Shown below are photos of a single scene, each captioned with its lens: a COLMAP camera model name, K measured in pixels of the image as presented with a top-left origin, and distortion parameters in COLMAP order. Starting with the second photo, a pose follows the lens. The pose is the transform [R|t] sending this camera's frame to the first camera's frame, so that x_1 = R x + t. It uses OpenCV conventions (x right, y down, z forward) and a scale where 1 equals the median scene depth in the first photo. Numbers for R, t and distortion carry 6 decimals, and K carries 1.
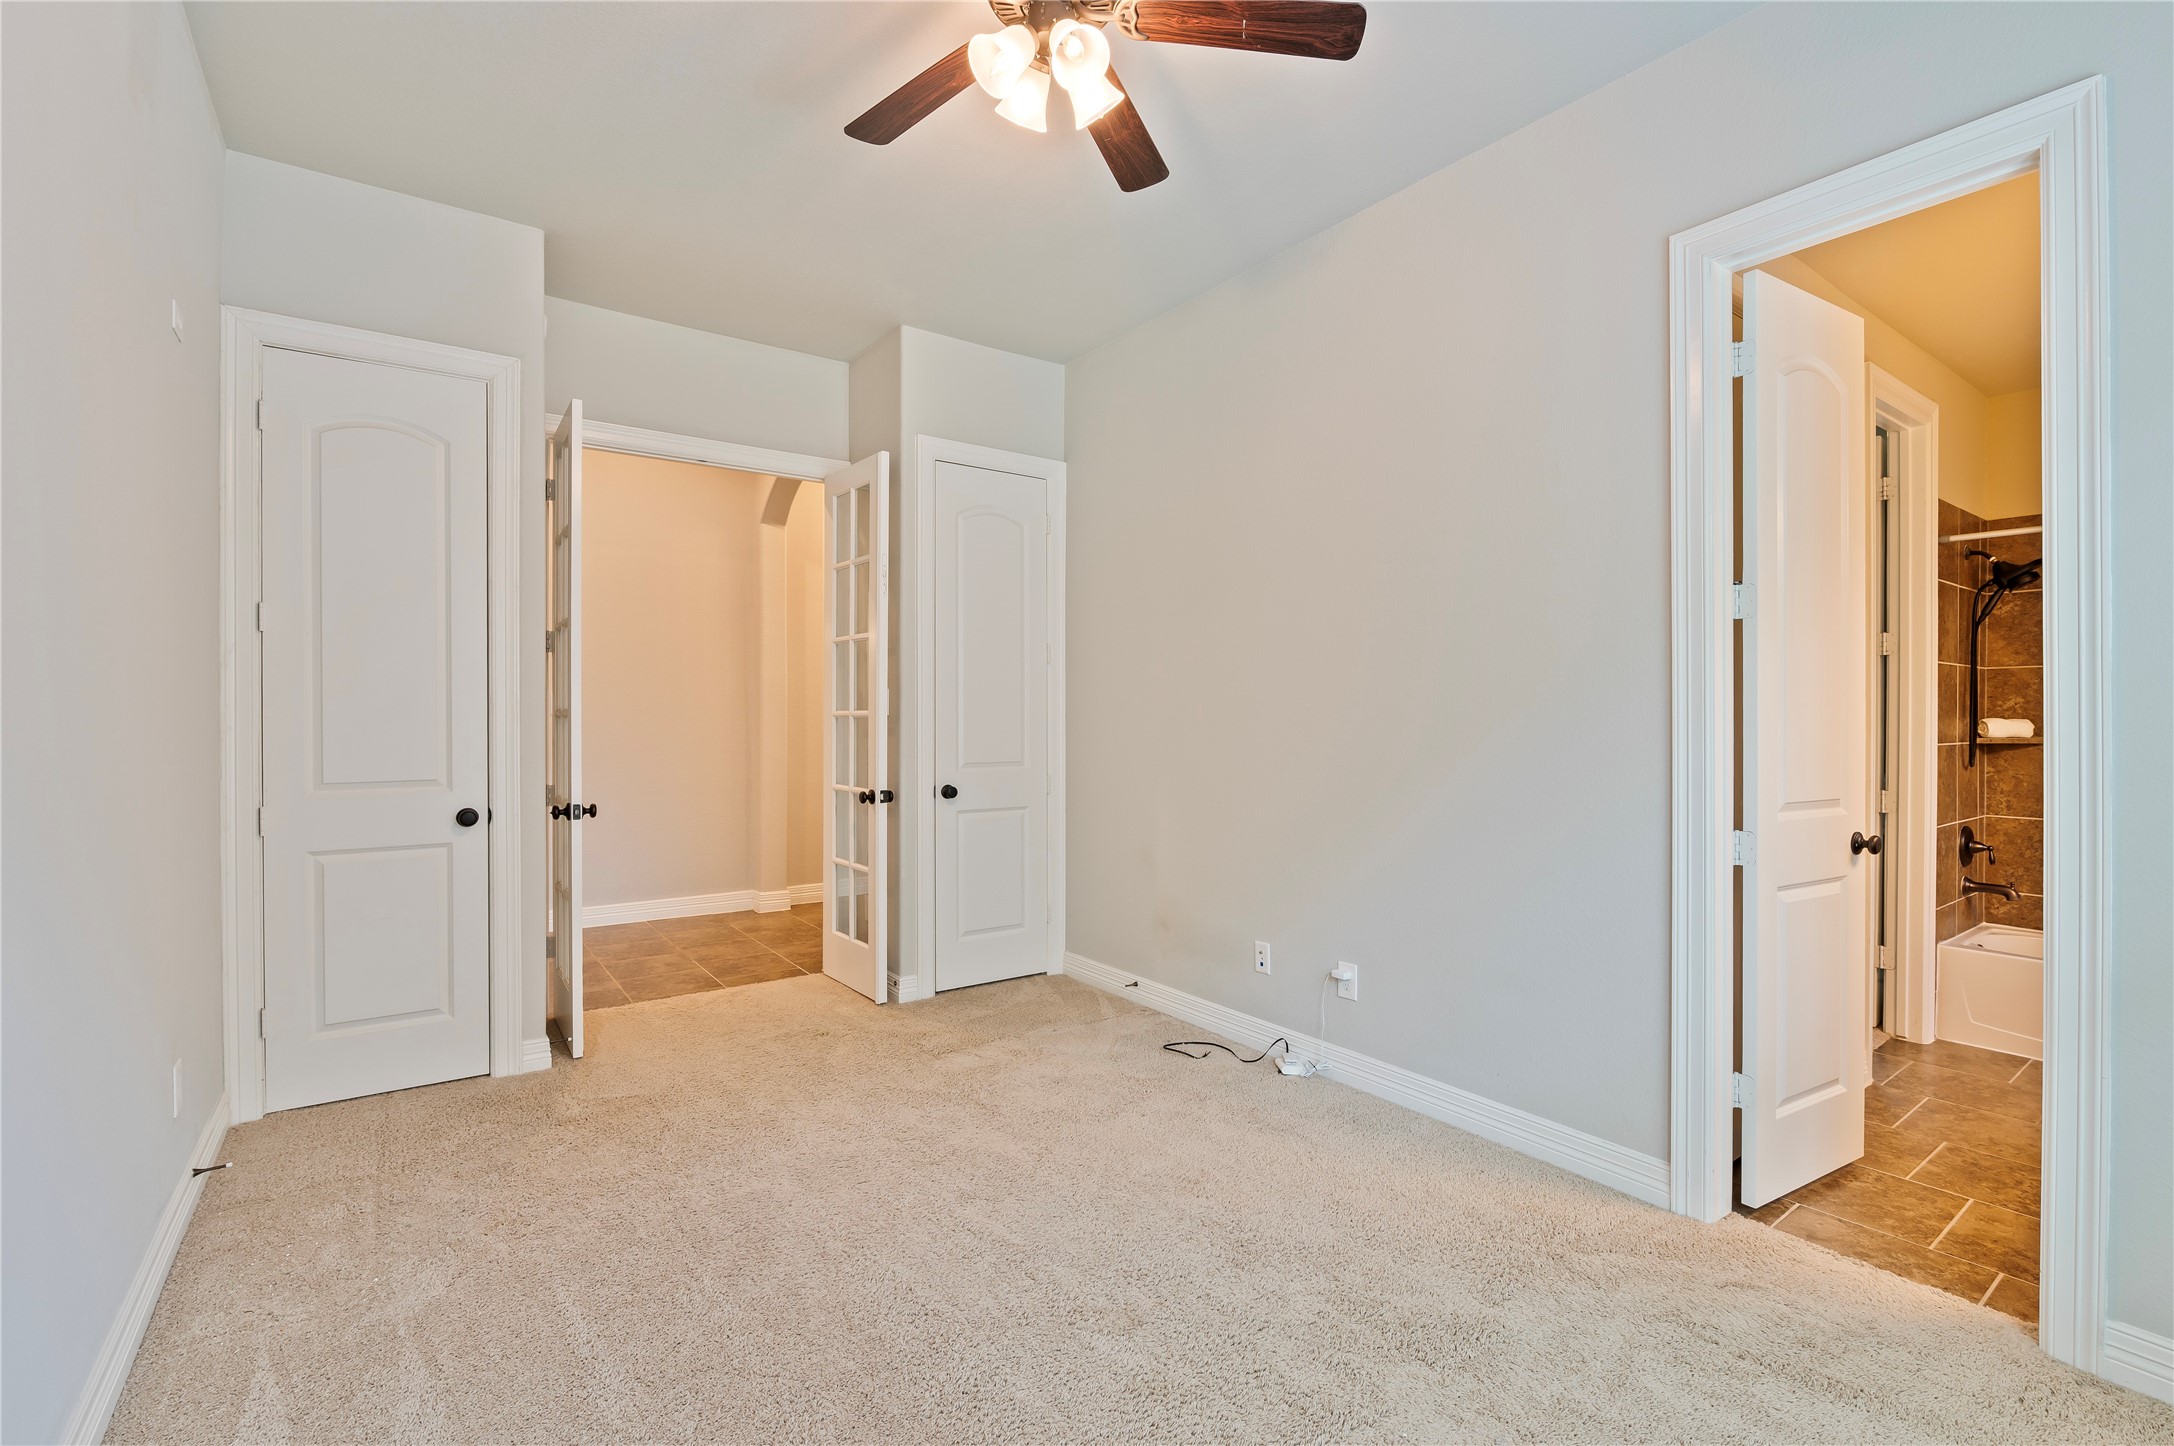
lens RADIAL K [[969.6, 0, 1083.7], [0, 969.6, 718.9], [0, 0, 1]] dist [-0.015488, 0.000459]
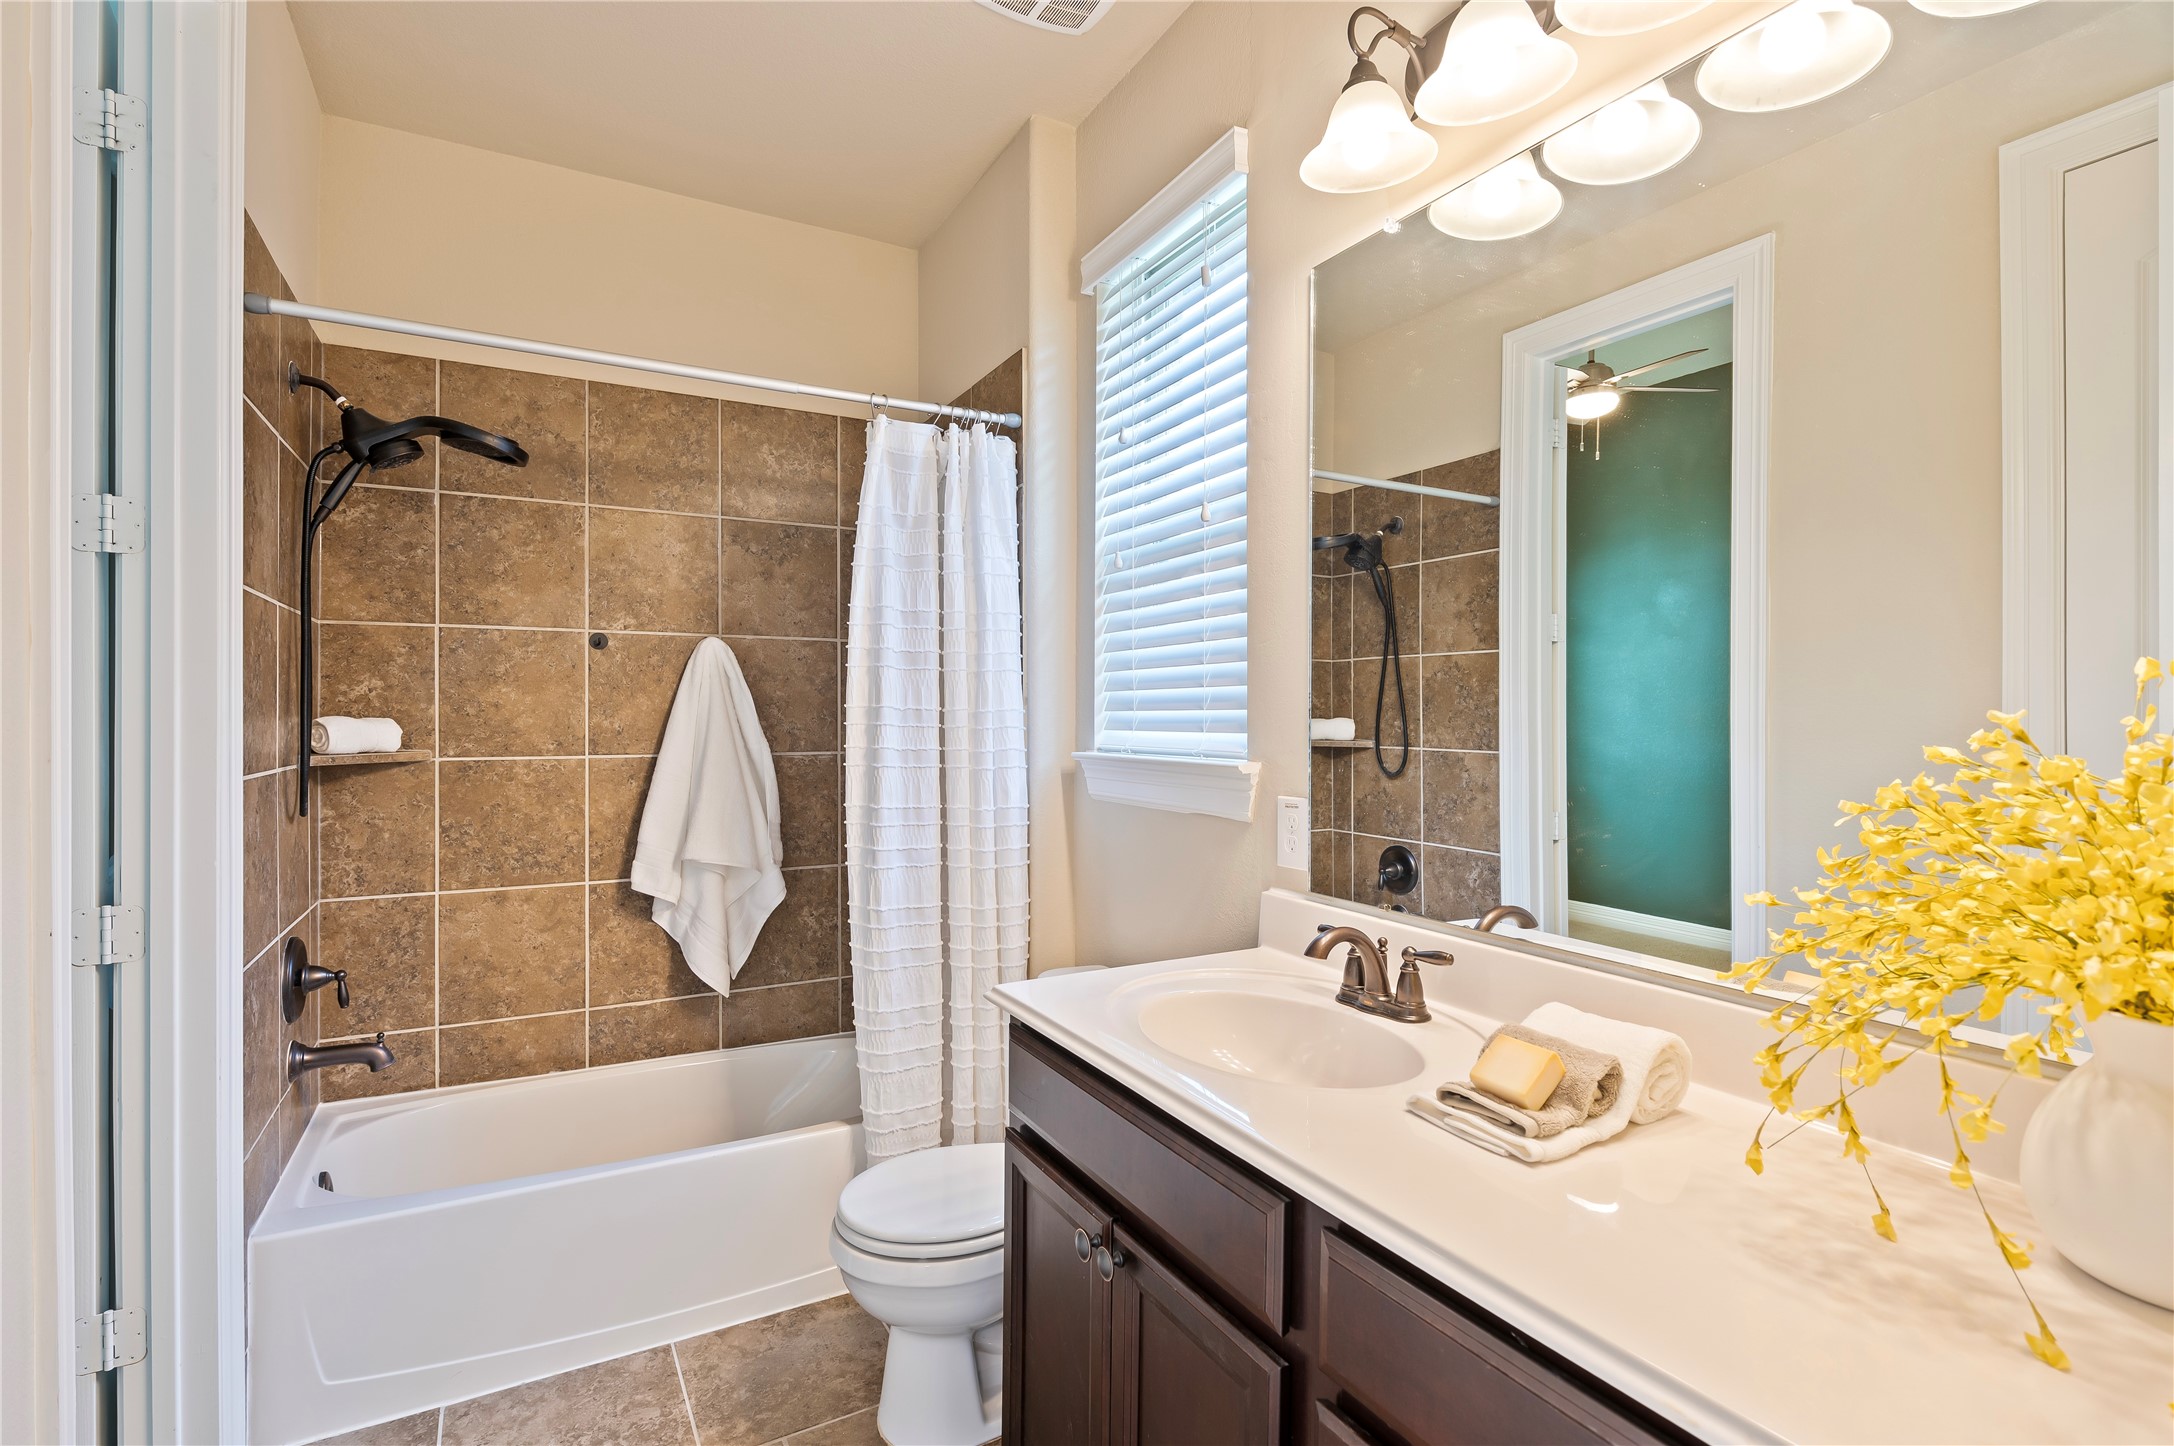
lens RADIAL K [[1036.7, 0, 1085.4], [0, 1036.7, 717.1], [0, 0, 1]] dist [-0.005081, -0.000327]
pose [[0.126001, -0.002644, 0.992027, 0.450930], [0.004513, 0.999988, 0.002092, 0.000229], [-0.992020, 0.004213, 0.126011, 0.532663]]
